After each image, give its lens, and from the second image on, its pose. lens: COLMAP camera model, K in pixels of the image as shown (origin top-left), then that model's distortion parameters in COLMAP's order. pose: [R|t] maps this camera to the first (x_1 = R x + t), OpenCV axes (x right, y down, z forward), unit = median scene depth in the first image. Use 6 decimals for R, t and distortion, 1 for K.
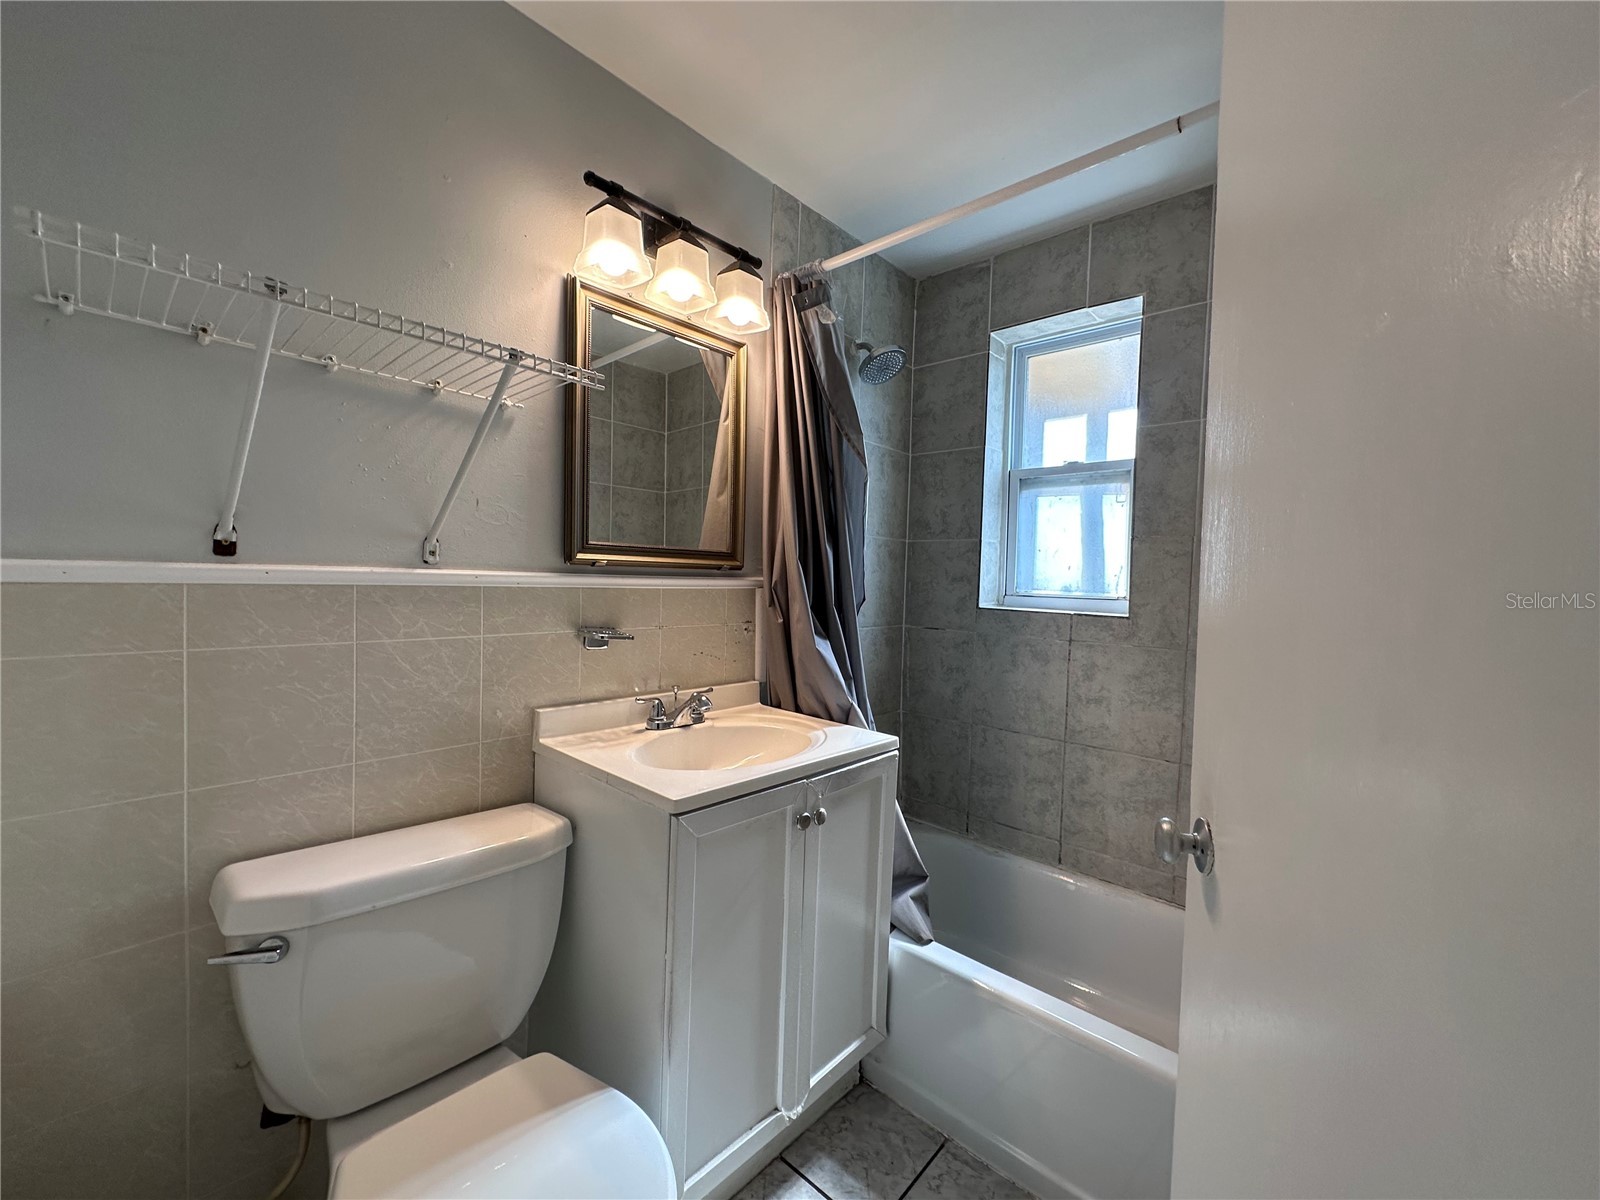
lens RADIAL K [[636.7, 0, 801.0], [0, 636.7, 600.9], [0, 0, 1]] dist [-0.005414, 0.001423]
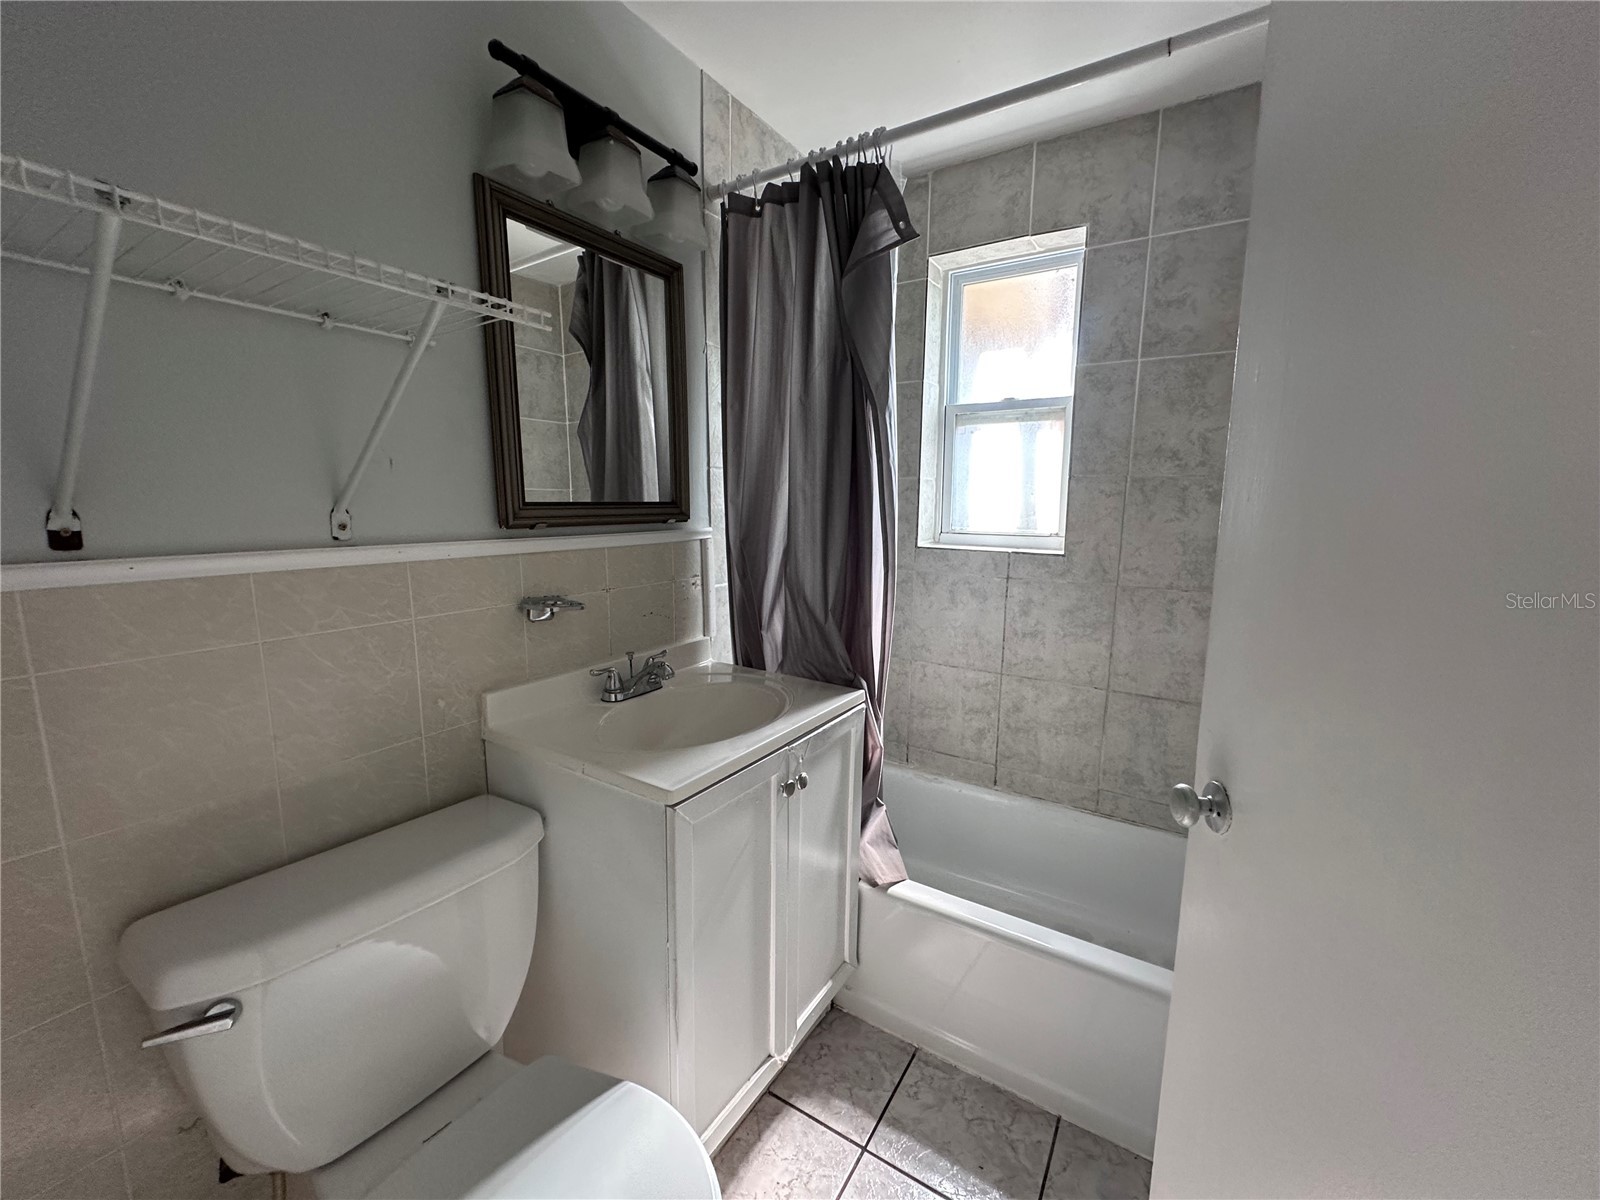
lens RADIAL K [[636.7, 0, 801.8], [0, 636.7, 601.1], [0, 0, 1]] dist [-0.005414, 0.001423]
pose [[0.985608, -0.048956, 0.161800, -0.082645], [0.028601, 0.991641, 0.125818, -0.044227], [-0.166608, -0.119380, 0.978770, 0.046556]]
